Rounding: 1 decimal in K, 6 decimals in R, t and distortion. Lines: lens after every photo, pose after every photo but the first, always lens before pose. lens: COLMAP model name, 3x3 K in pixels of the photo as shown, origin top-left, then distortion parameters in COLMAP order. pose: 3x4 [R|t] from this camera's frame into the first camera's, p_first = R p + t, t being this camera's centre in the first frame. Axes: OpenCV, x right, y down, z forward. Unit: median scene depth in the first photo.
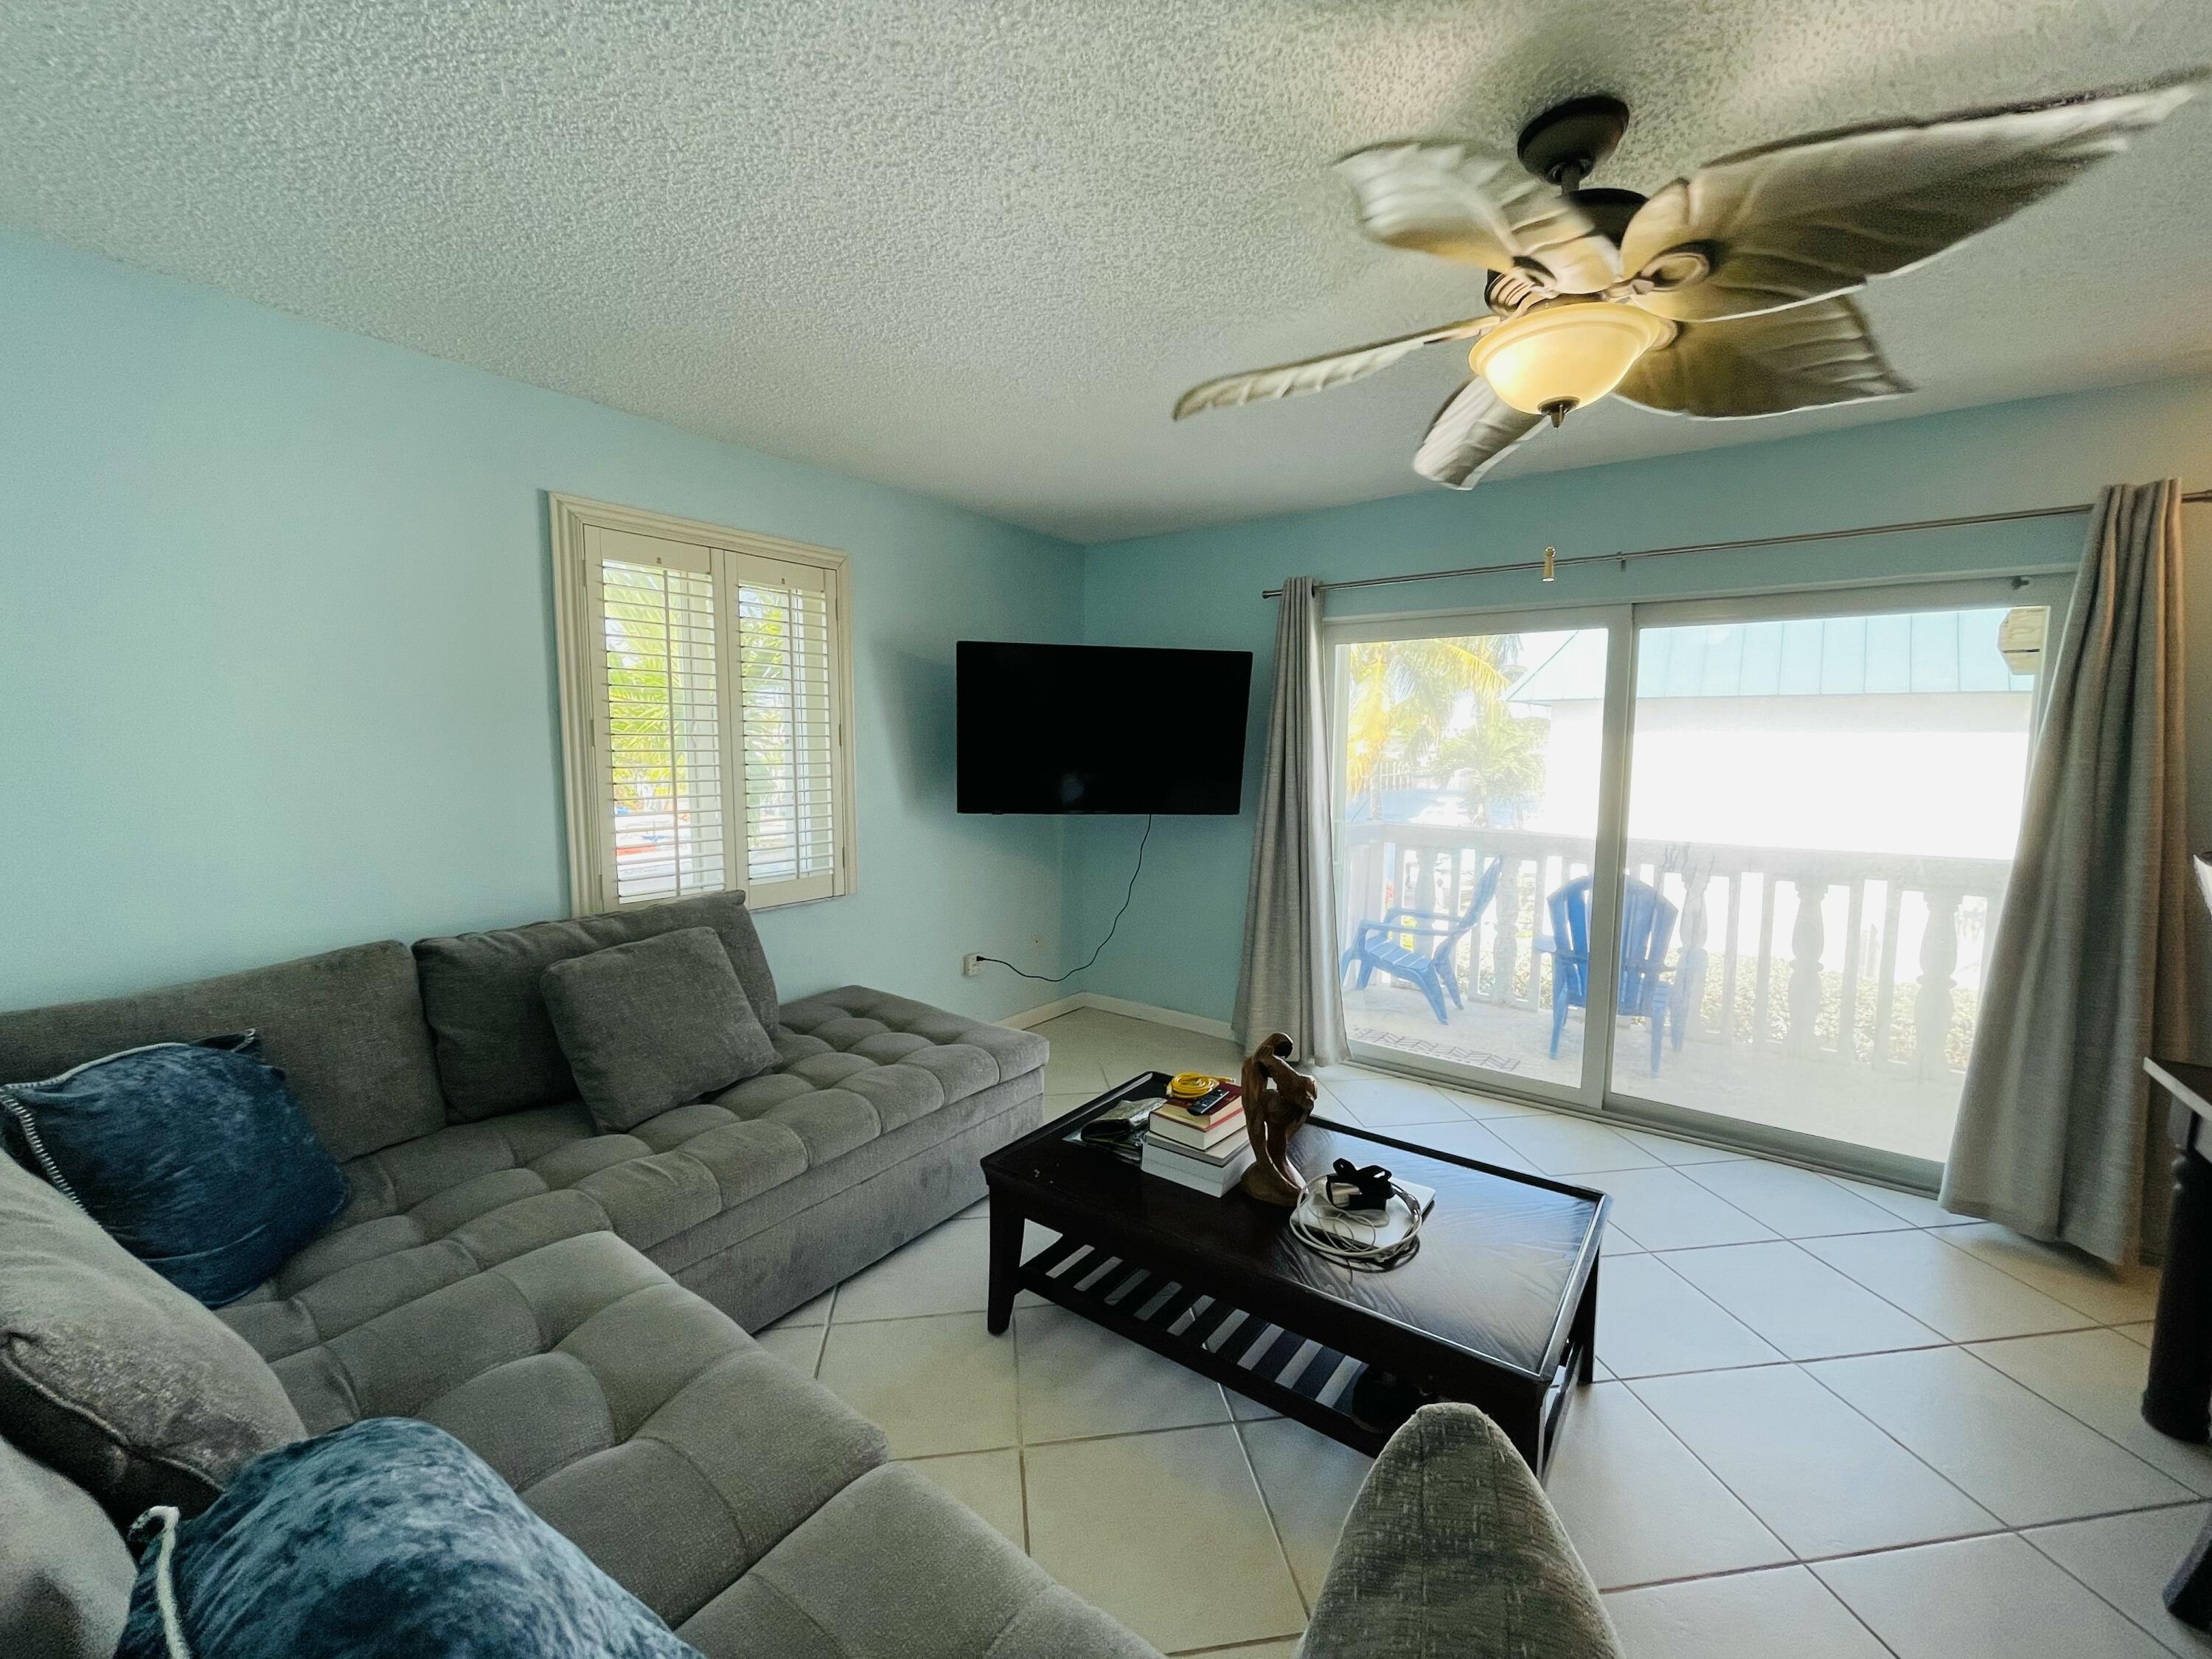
lens RADIAL K [[880.9, 0, 1113.8], [0, 880.9, 827.0], [0, 0, 1]] dist [-0.000120, 0.000018]
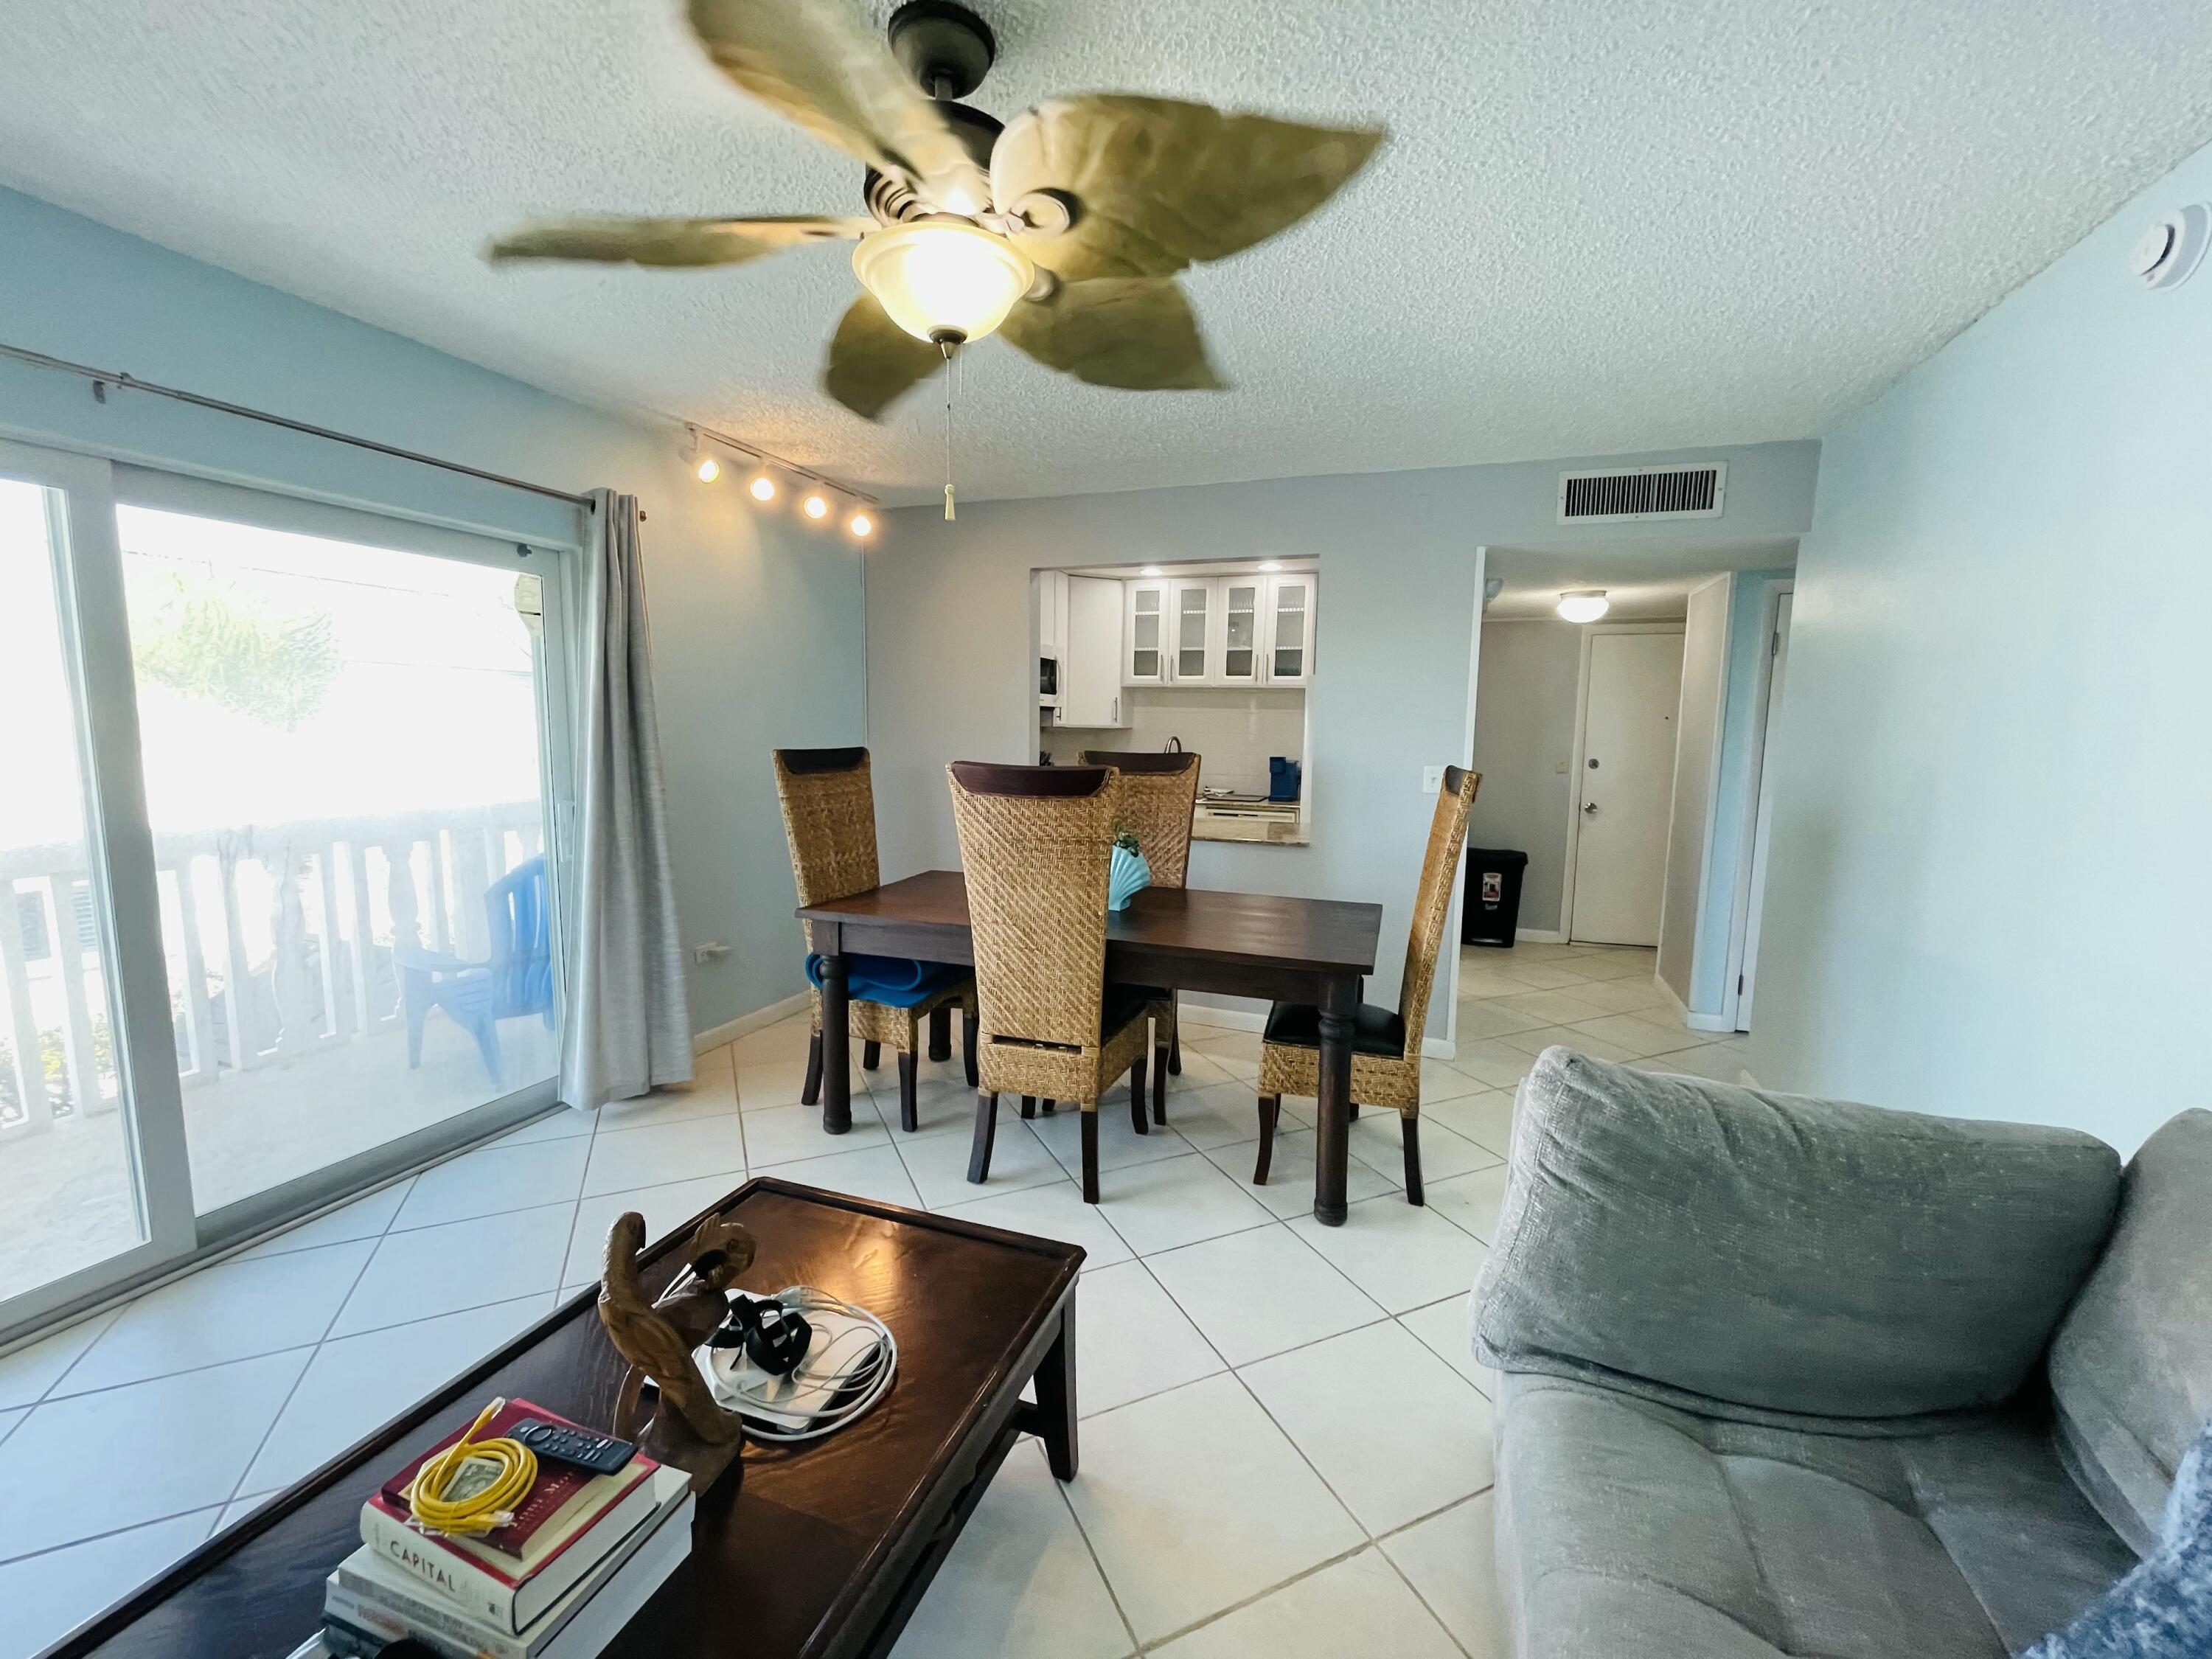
lens RADIAL K [[898.8, 0, 1107.7], [0, 898.8, 827.7], [0, 0, 1]] dist [-0.000789, -0.000207]
pose [[-0.285340, -0.123683, 0.950412, -0.311660], [0.076360, 0.985552, 0.151181, -0.048993], [-0.955380, 0.115712, -0.271773, 0.677383]]
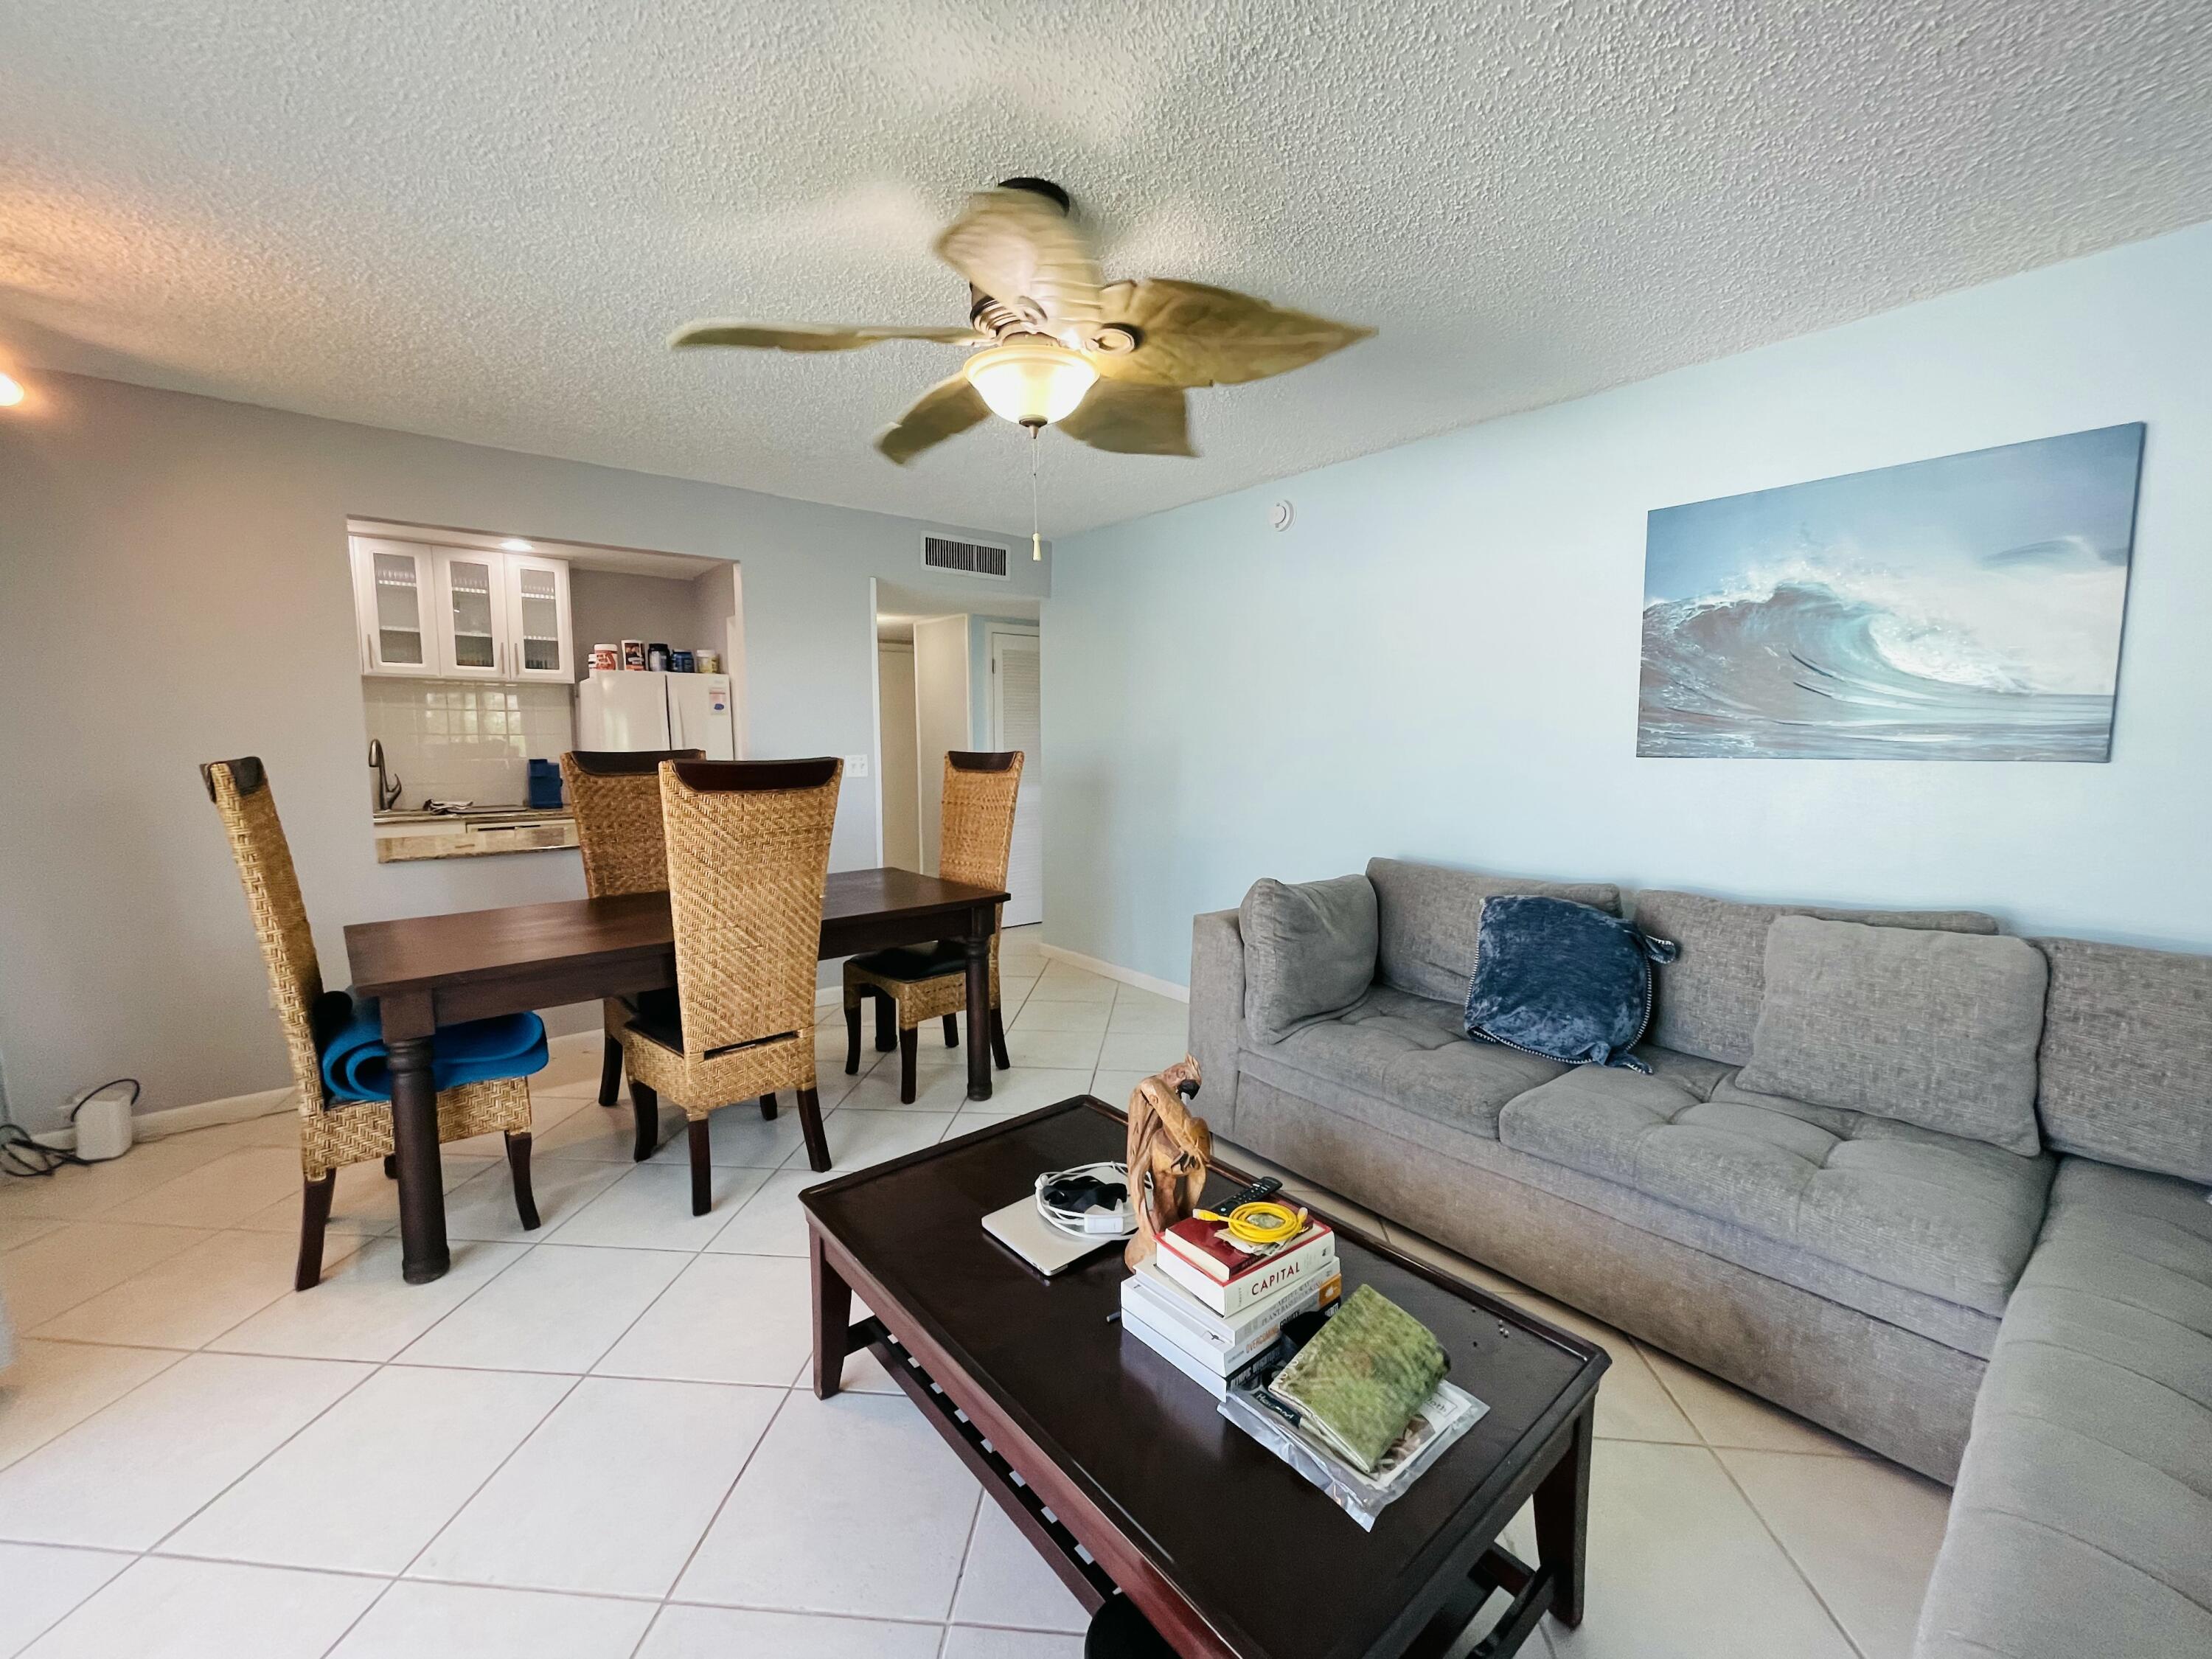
lens RADIAL K [[888.4, 0, 1116.0], [0, 888.4, 825.4], [0, 0, 1]] dist [-0.003120, 0.000290]
pose [[-0.975093, -0.033482, 0.219254, 0.055843], [0.011853, 0.979261, 0.202254, -0.096003], [-0.221479, 0.199815, -0.954474, 1.334618]]
